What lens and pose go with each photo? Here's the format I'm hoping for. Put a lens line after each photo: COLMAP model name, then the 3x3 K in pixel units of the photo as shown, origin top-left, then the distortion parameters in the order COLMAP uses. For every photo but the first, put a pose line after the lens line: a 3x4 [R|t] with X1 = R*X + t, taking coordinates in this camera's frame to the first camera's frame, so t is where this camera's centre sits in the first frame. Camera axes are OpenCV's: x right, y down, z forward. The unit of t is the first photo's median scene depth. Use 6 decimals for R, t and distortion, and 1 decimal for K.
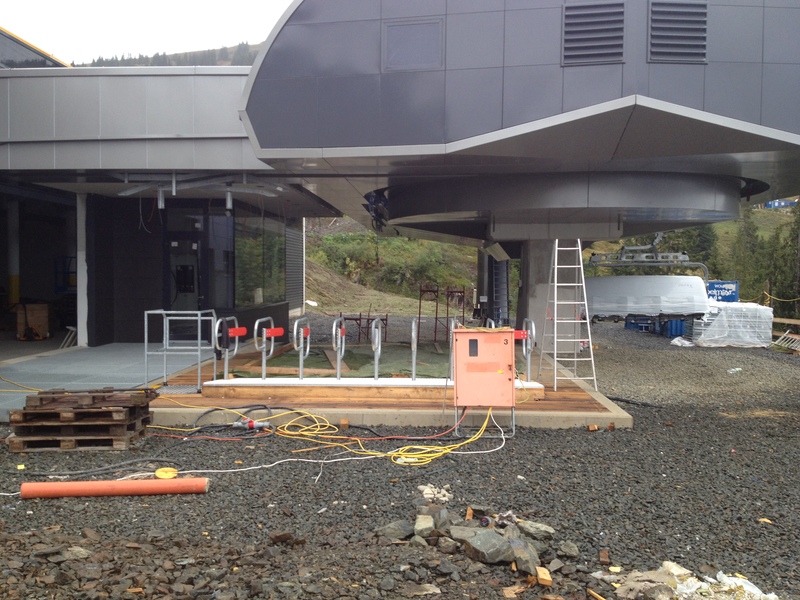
lens RADIAL K [[753.9, 0, 400.0], [0, 753.9, 300.0], [0, 0, 1]] dist [0.155848, -0.326652]
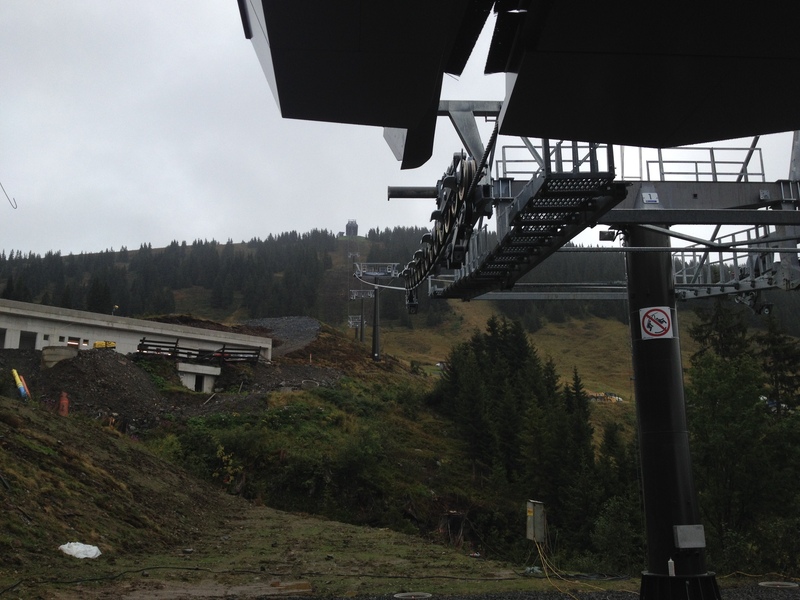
lens RADIAL K [[753.9, 0, 400.0], [0, 753.9, 300.0], [0, 0, 1]] dist [0.155848, -0.326652]
pose [[0.992520, 0.011497, 0.121540, -0.019863], [0.022007, 0.962399, -0.270748, -0.012654], [-0.120083, 0.271398, 0.954947, 0.973810]]
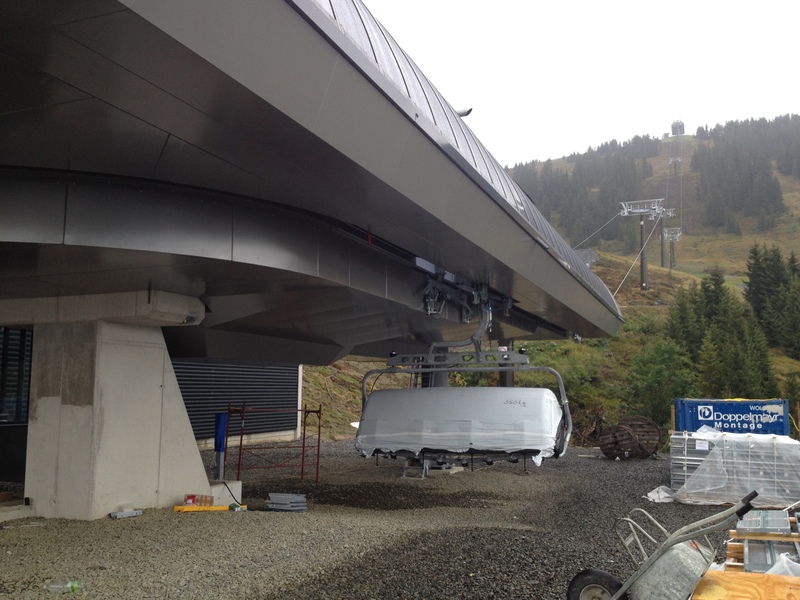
lens RADIAL K [[753.9, 0, 400.0], [0, 753.9, 300.0], [0, 0, 1]] dist [0.155848, -0.326652]
pose [[0.950155, -0.038832, -0.309350, 0.332414], [-0.010796, 0.987521, -0.157119, -0.002778], [0.311591, 0.152627, 0.937878, 0.269822]]
